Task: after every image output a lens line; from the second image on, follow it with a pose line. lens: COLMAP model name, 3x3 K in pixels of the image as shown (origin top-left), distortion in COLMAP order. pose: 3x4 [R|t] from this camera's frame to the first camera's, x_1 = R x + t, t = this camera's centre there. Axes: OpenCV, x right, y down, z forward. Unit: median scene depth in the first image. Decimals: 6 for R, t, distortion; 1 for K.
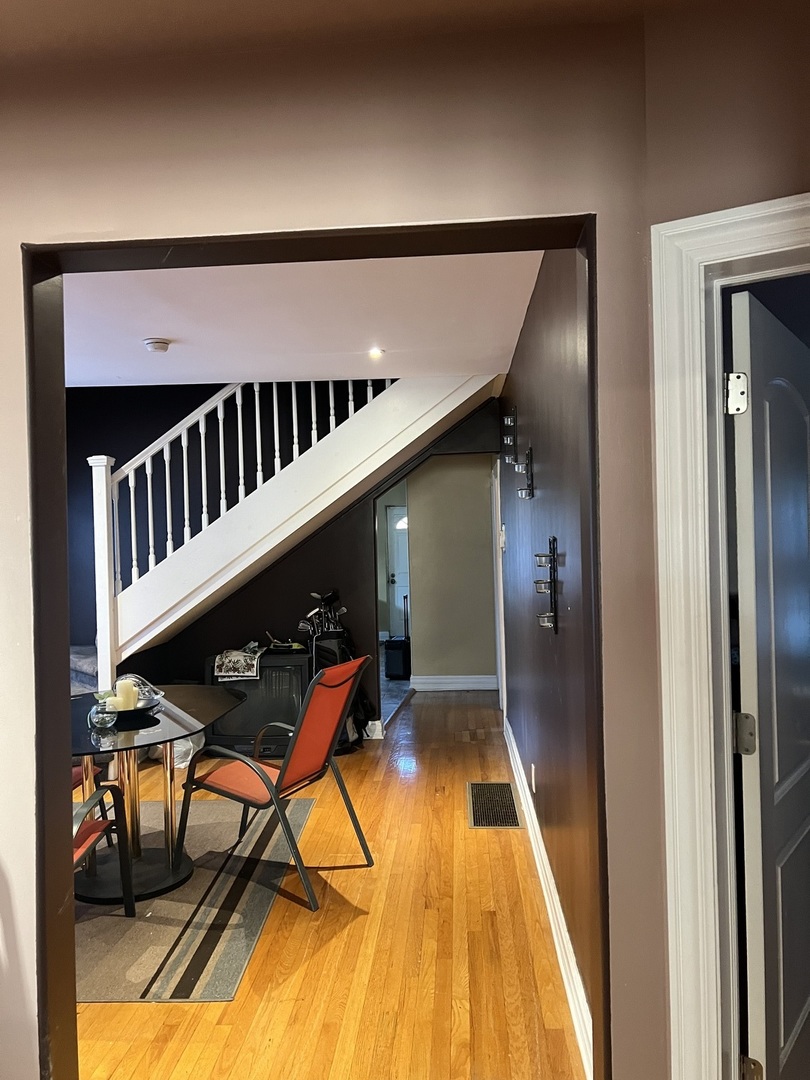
lens RADIAL K [[818.9, 0, 401.7], [0, 818.9, 536.9], [0, 0, 1]] dist [0.064465, -0.072105]
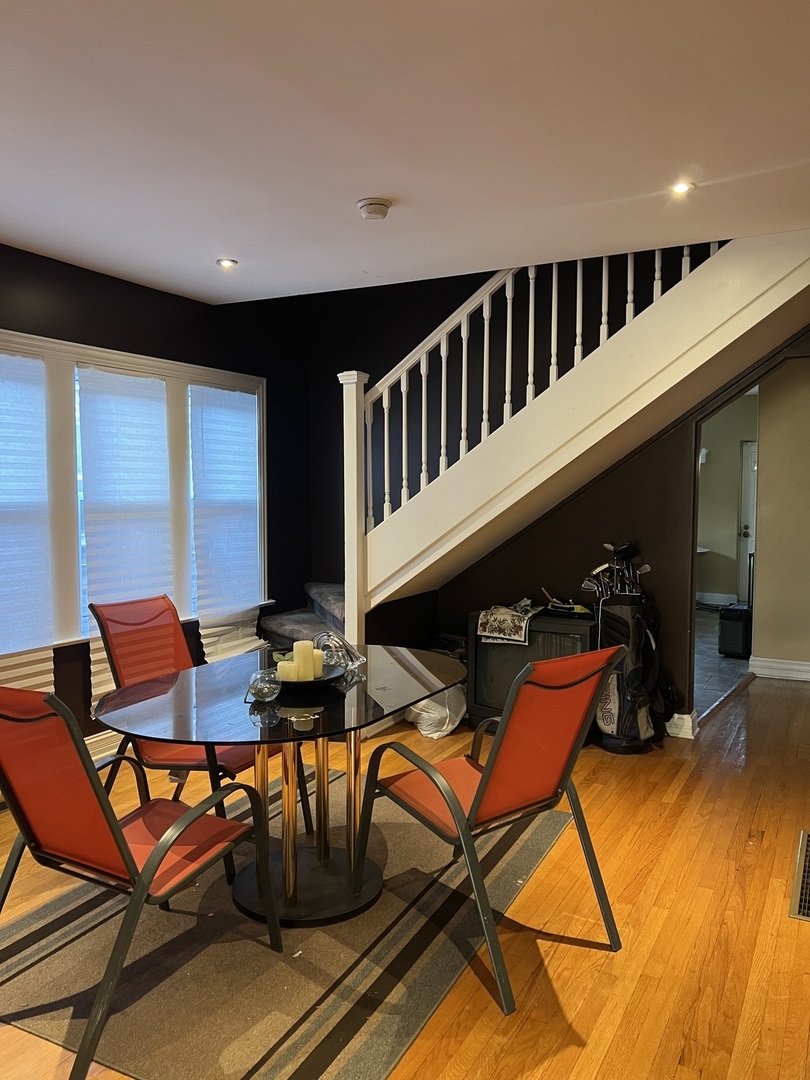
lens RADIAL K [[818.9, 0, 401.8], [0, 818.9, 544.9], [0, 0, 1]] dist [0.064465, -0.072105]
pose [[0.907646, 0.056569, -0.415907, 0.049131], [-0.023985, 0.996247, 0.083161, 0.010248], [0.419051, -0.065506, 0.905597, 0.240140]]
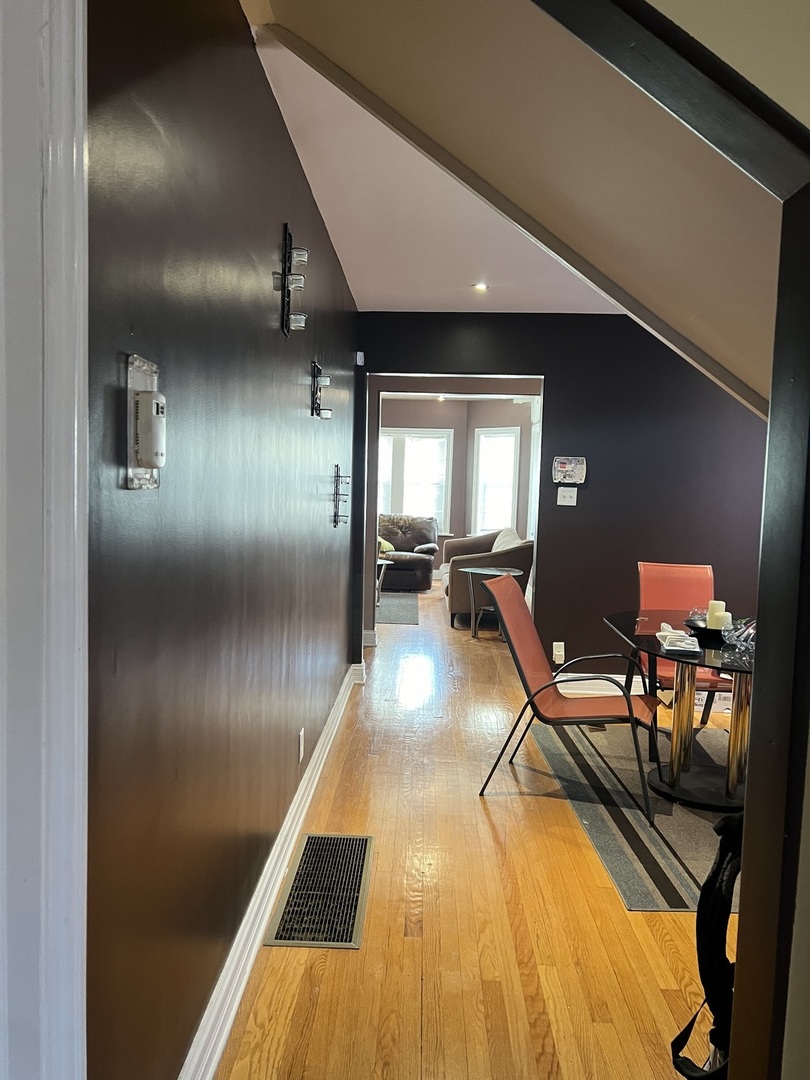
lens RADIAL K [[818.9, 0, 403.9], [0, 818.9, 542.2], [0, 0, 1]] dist [0.064465, -0.072105]
pose [[-0.999223, -0.007757, -0.038645, 0.070145], [-0.010194, 0.997943, 0.063285, 0.026303], [0.038074, 0.063630, -0.997247, 1.425590]]
